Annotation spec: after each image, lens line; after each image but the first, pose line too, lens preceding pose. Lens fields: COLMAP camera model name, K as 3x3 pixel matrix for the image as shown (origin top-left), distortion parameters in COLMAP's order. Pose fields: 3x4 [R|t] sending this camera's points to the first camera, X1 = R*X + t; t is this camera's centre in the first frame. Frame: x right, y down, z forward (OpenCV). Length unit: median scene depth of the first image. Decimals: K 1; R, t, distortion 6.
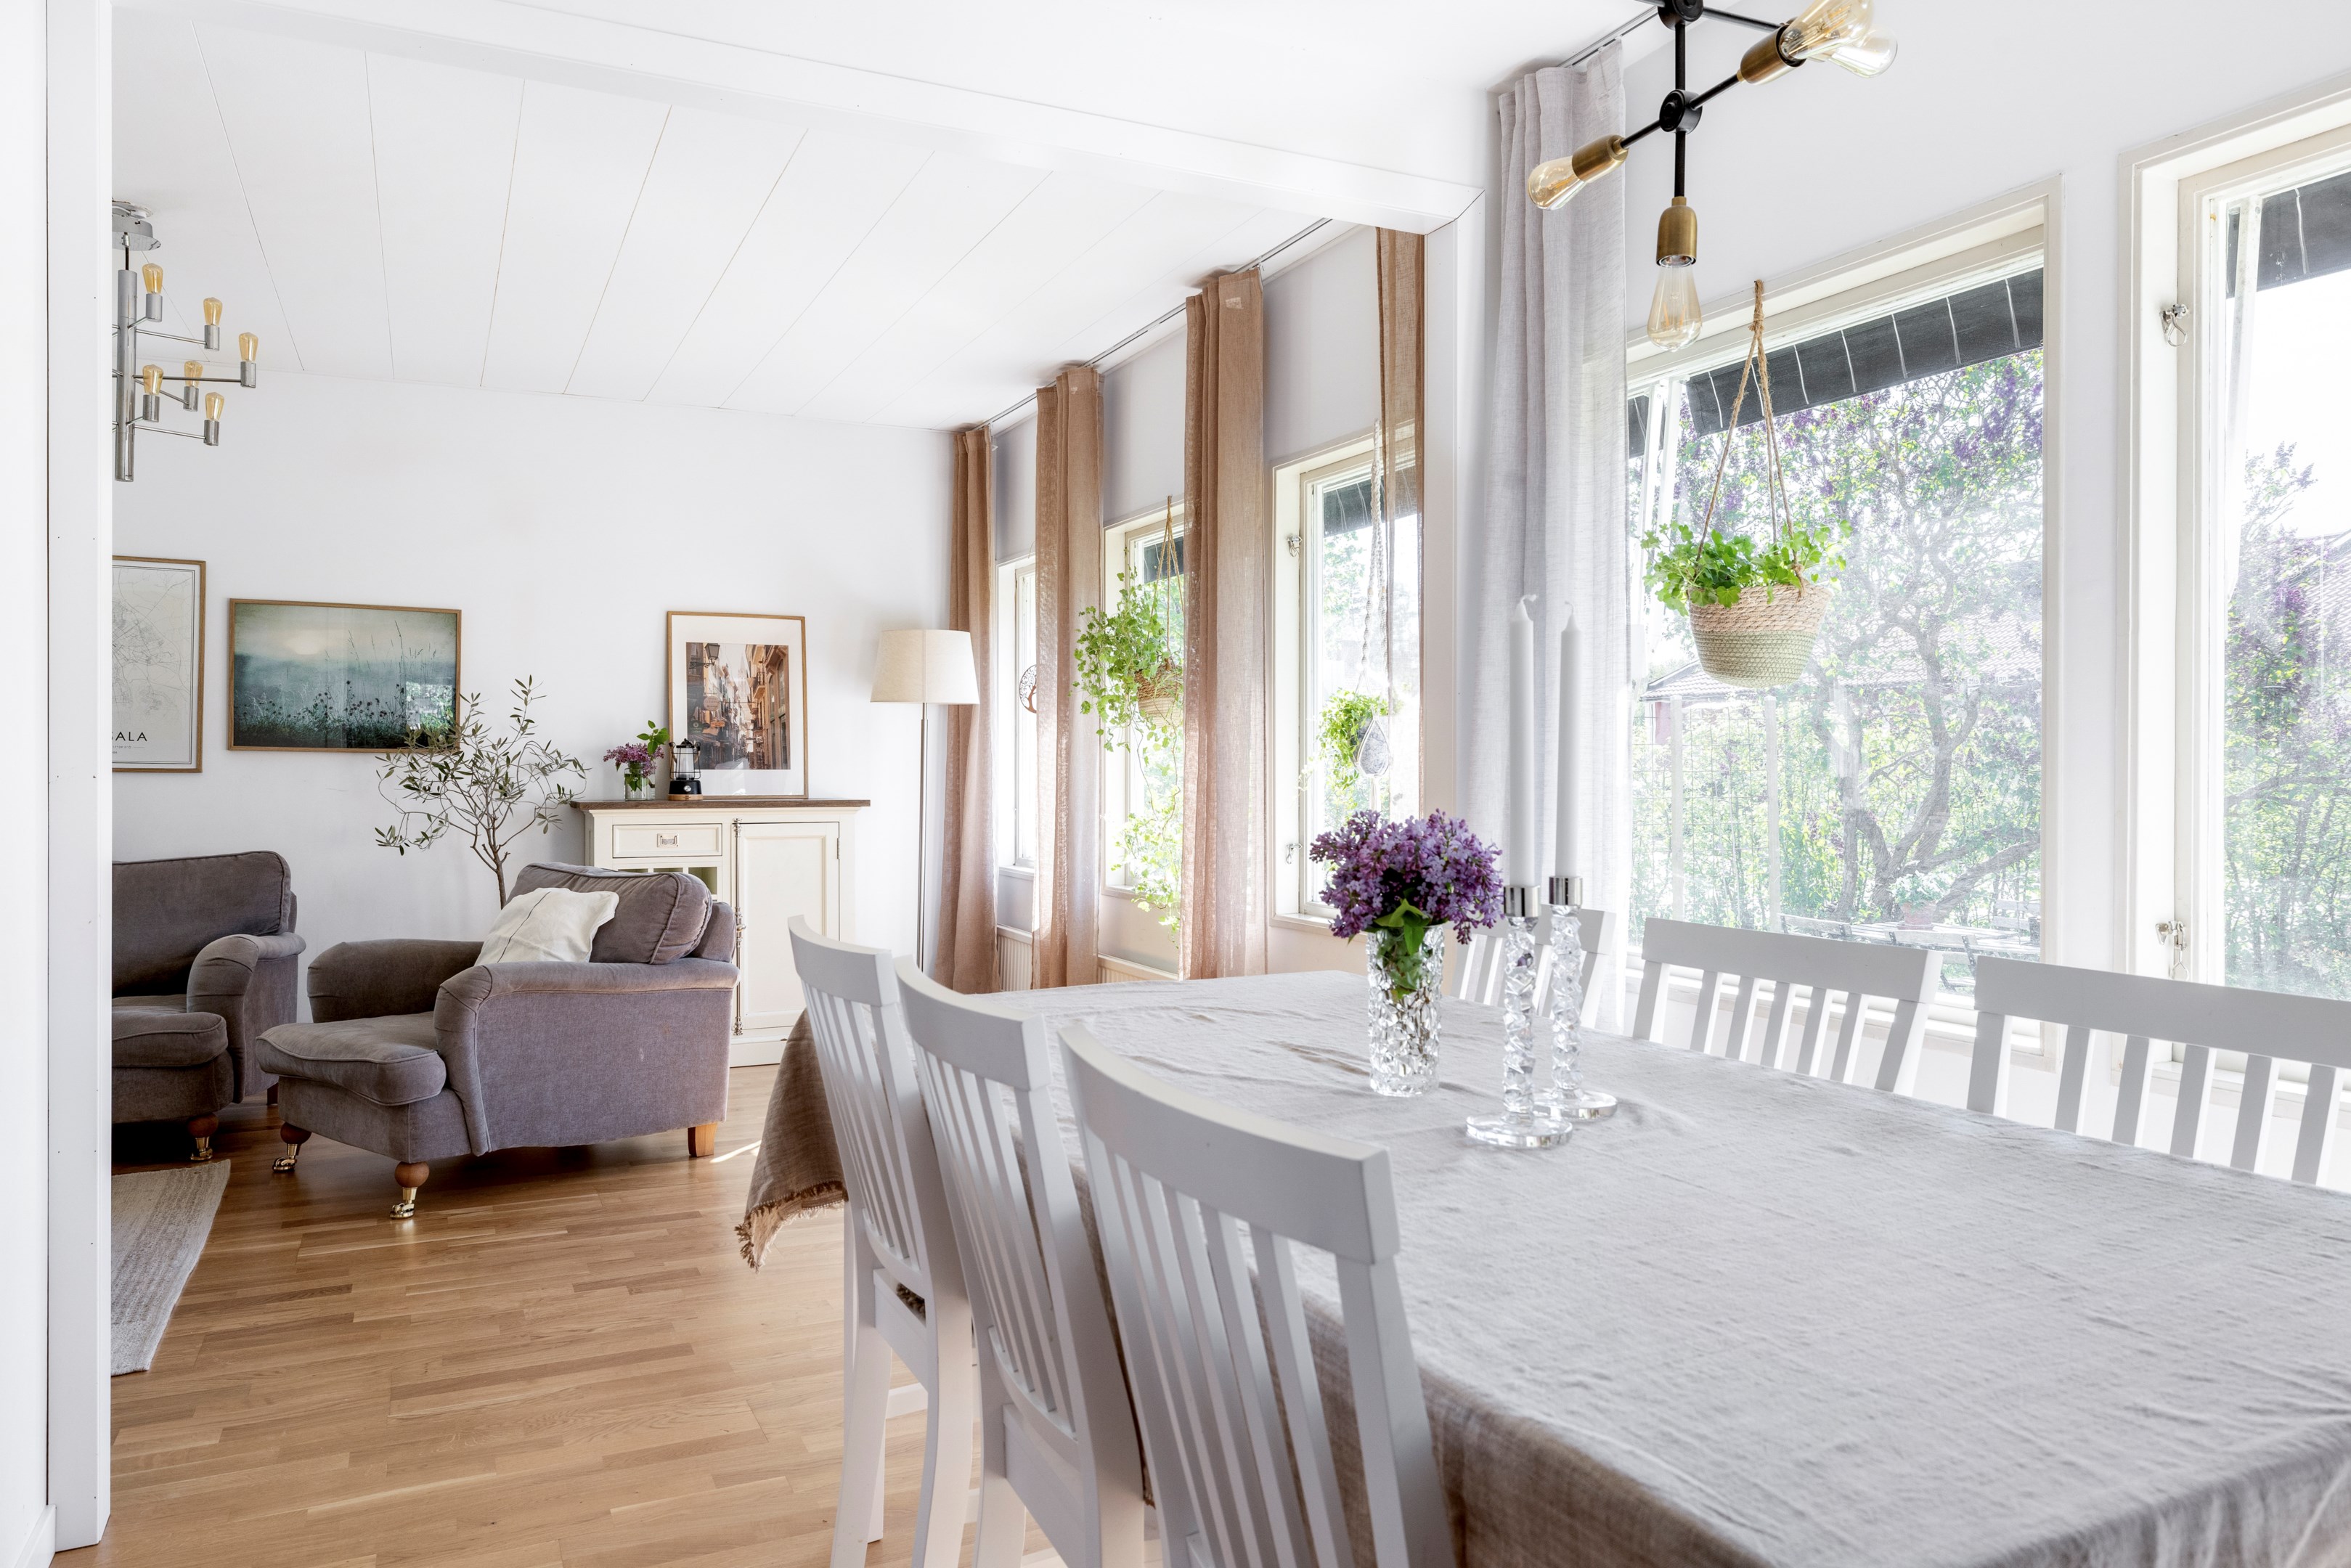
lens RADIAL K [[1533.2, 0, 1175.6], [0, 1533.2, 777.6], [0, 0, 1]] dist [-0.000284, 0.001057]
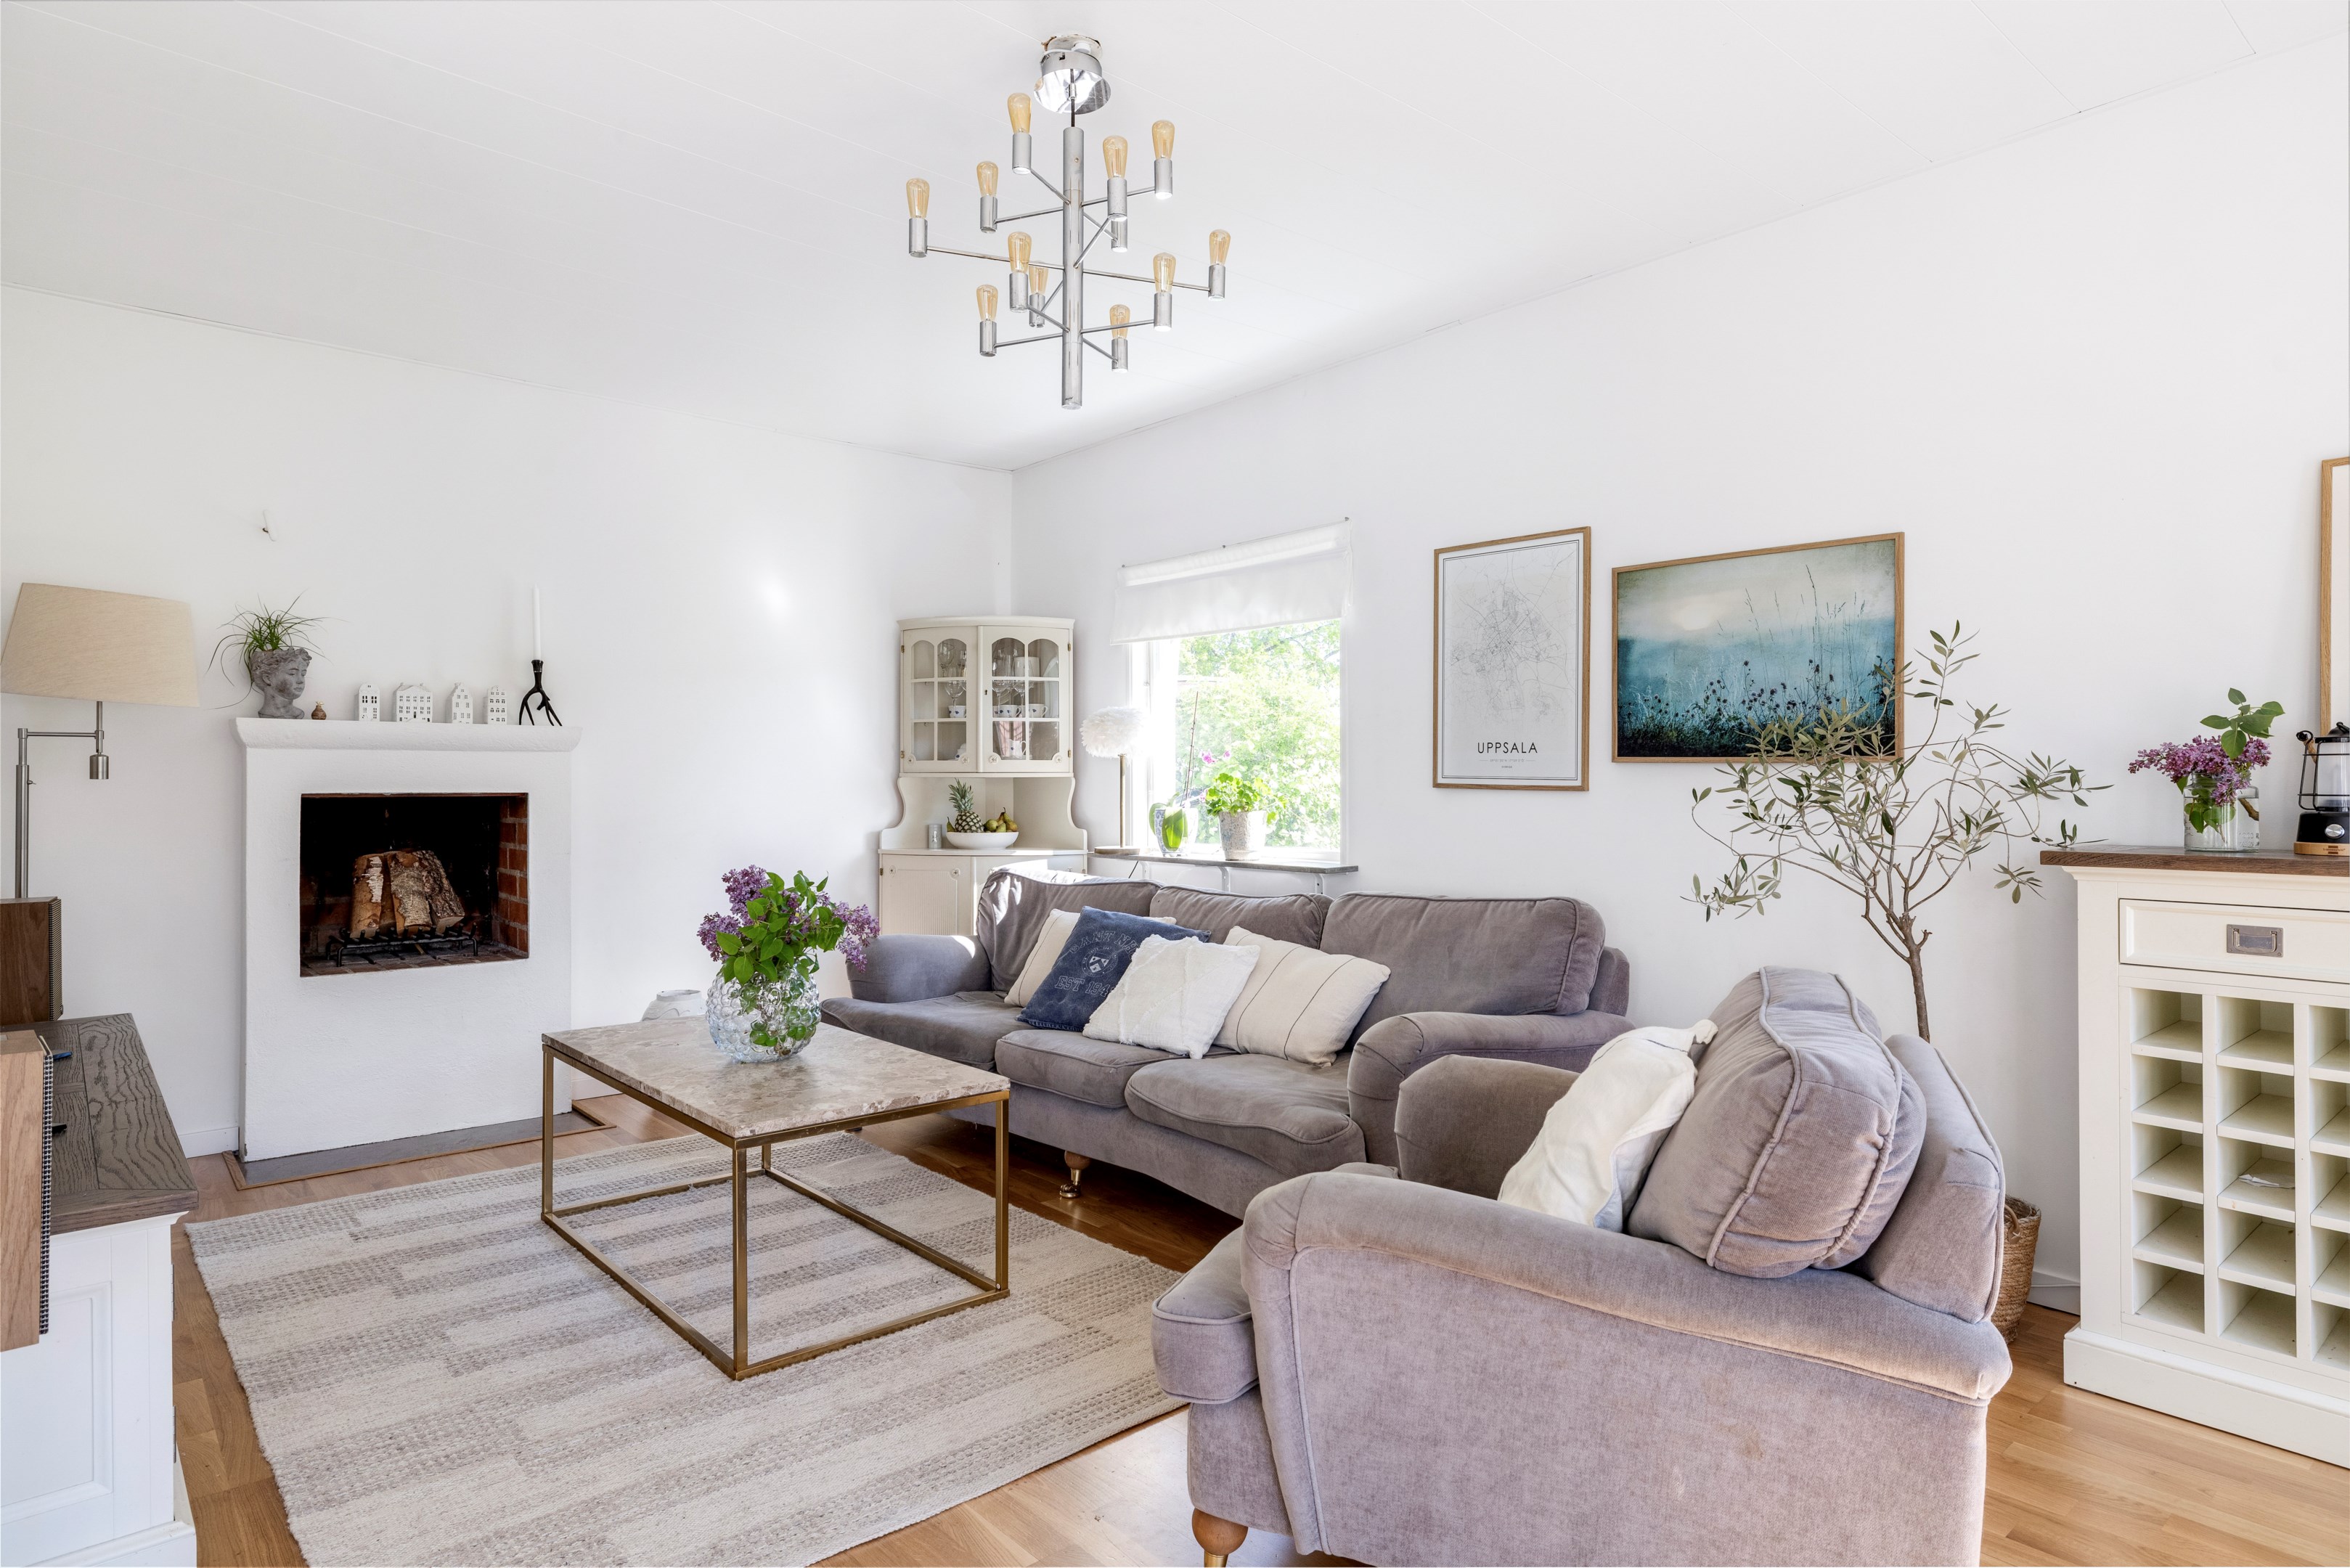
lens RADIAL K [[1316.1, 0, 1177.3], [0, 1316.1, 779.4], [0, 0, 1]] dist [0.003445, -0.001208]
pose [[0.265779, -0.001602, -0.964033, -0.029165], [-0.001859, 0.999996, -0.002175, -0.007316], [0.964032, 0.002370, 0.265775, 0.598573]]
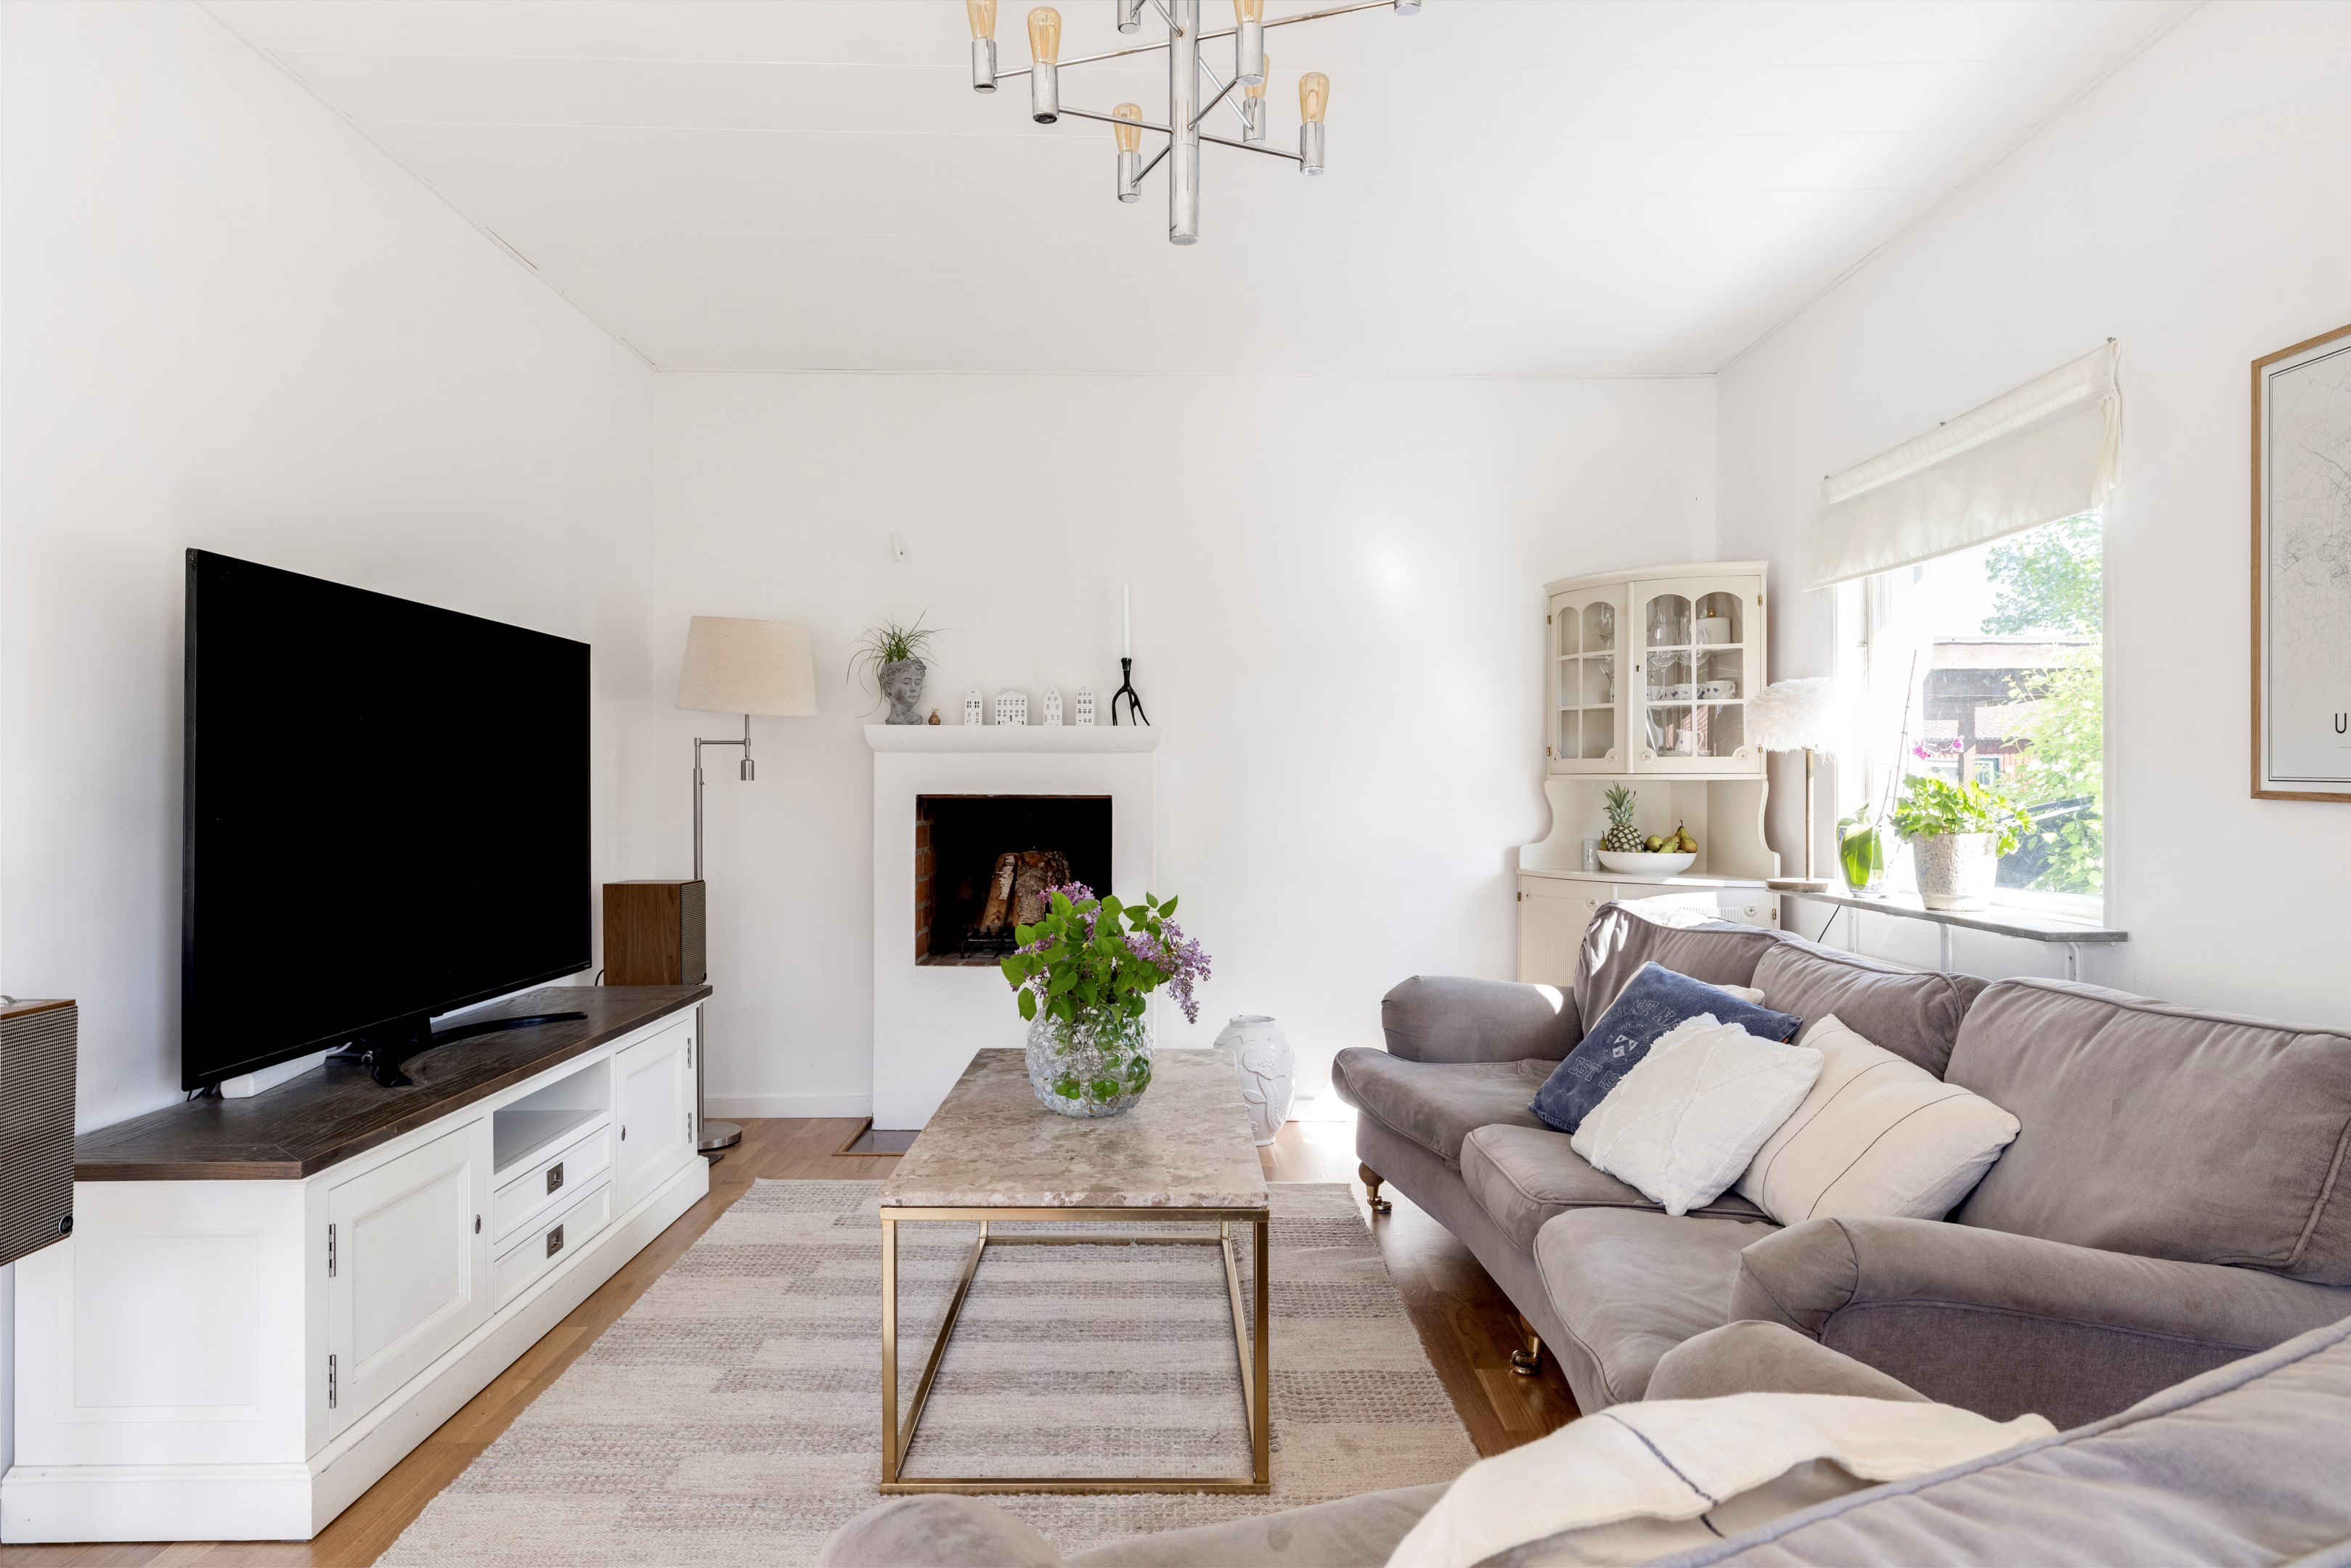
lens RADIAL K [[1412.2, 0, 1170.9], [0, 1412.2, 777.3], [0, 0, 1]] dist [-0.000485, 0.000507]
pose [[-0.434665, -0.005911, -0.900573, -0.173510], [-0.005292, 0.999978, -0.004010, -0.007748], [0.900577, 0.003023, -0.434687, 0.827500]]
